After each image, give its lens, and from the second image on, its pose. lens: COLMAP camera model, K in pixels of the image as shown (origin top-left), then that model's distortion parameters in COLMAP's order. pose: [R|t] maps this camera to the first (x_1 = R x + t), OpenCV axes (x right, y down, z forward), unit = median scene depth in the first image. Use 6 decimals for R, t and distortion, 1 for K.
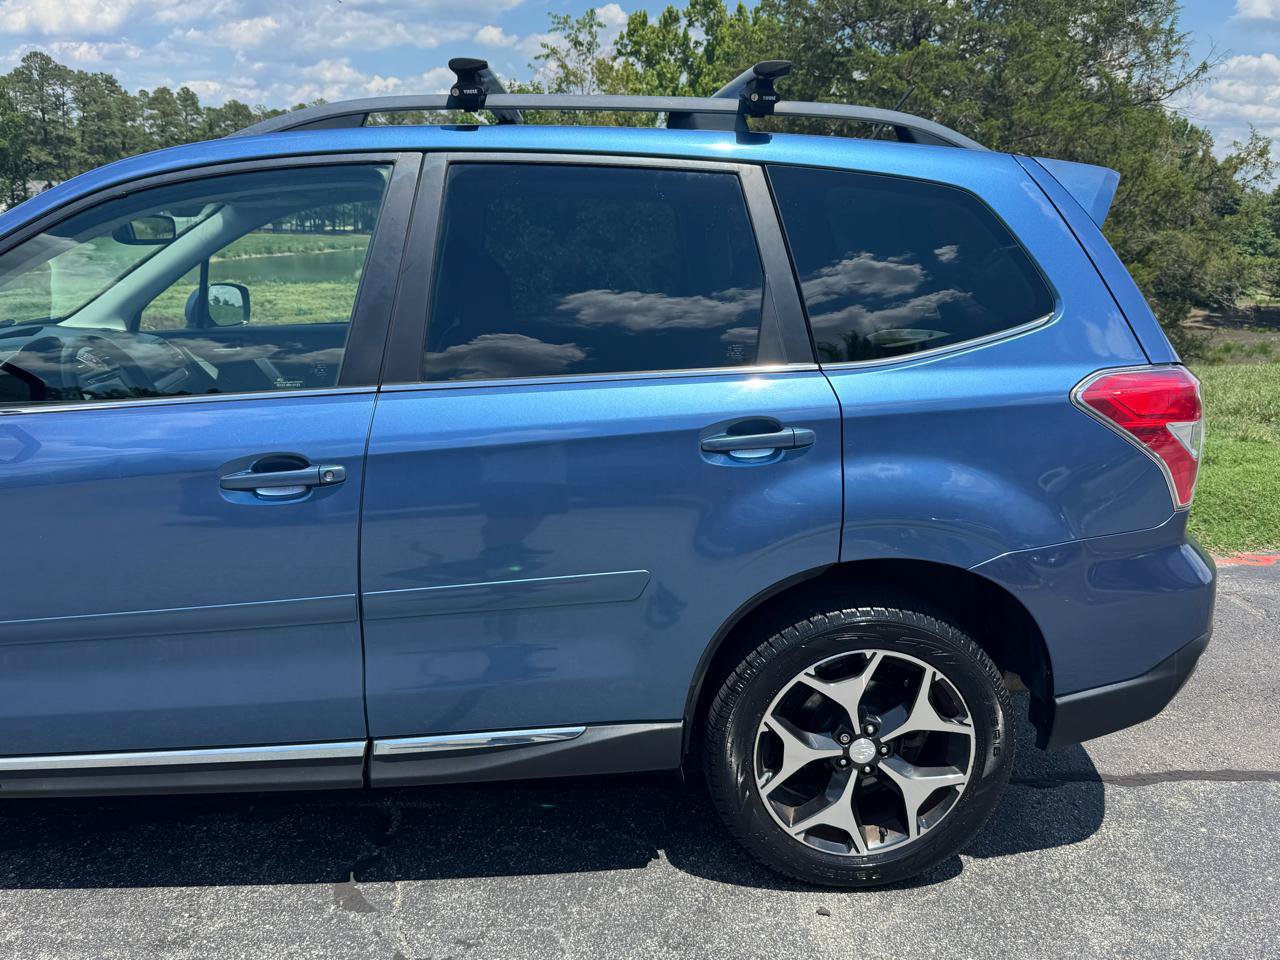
lens RADIAL K [[1024.4, 0, 631.4], [0, 1024.4, 465.9], [0, 0, 1]] dist [0.021986, -0.038530]
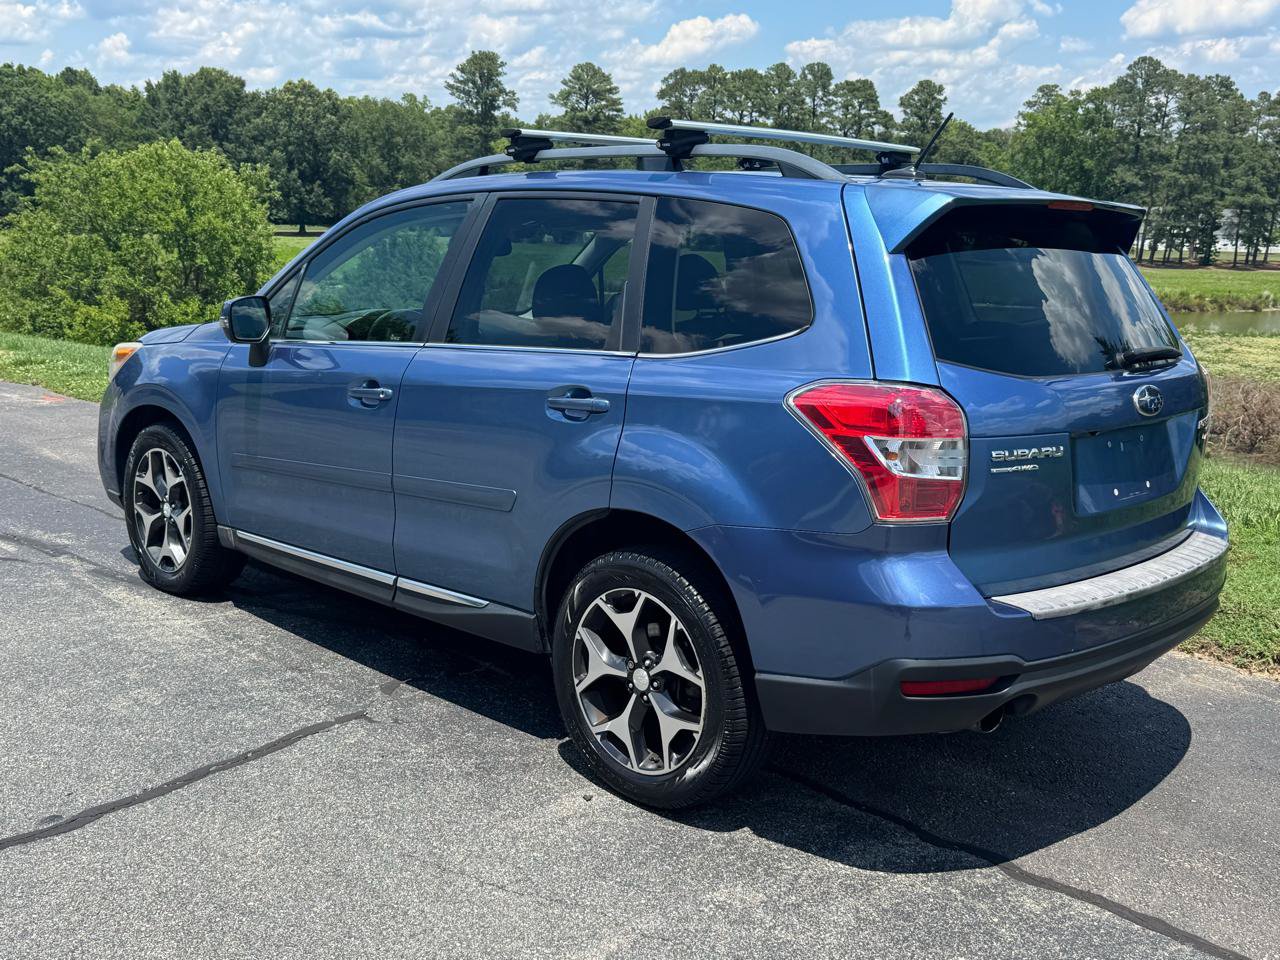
lens RADIAL K [[1302.1, 0, 636.1], [0, 1302.1, 473.9], [0, 0, 1]] dist [0.162917, -0.354777]
pose [[0.653308, 0.140009, -0.744034, 1.216905], [-0.191867, 0.981287, 0.016184, 0.018046], [0.732377, 0.132183, 0.667946, -0.047144]]
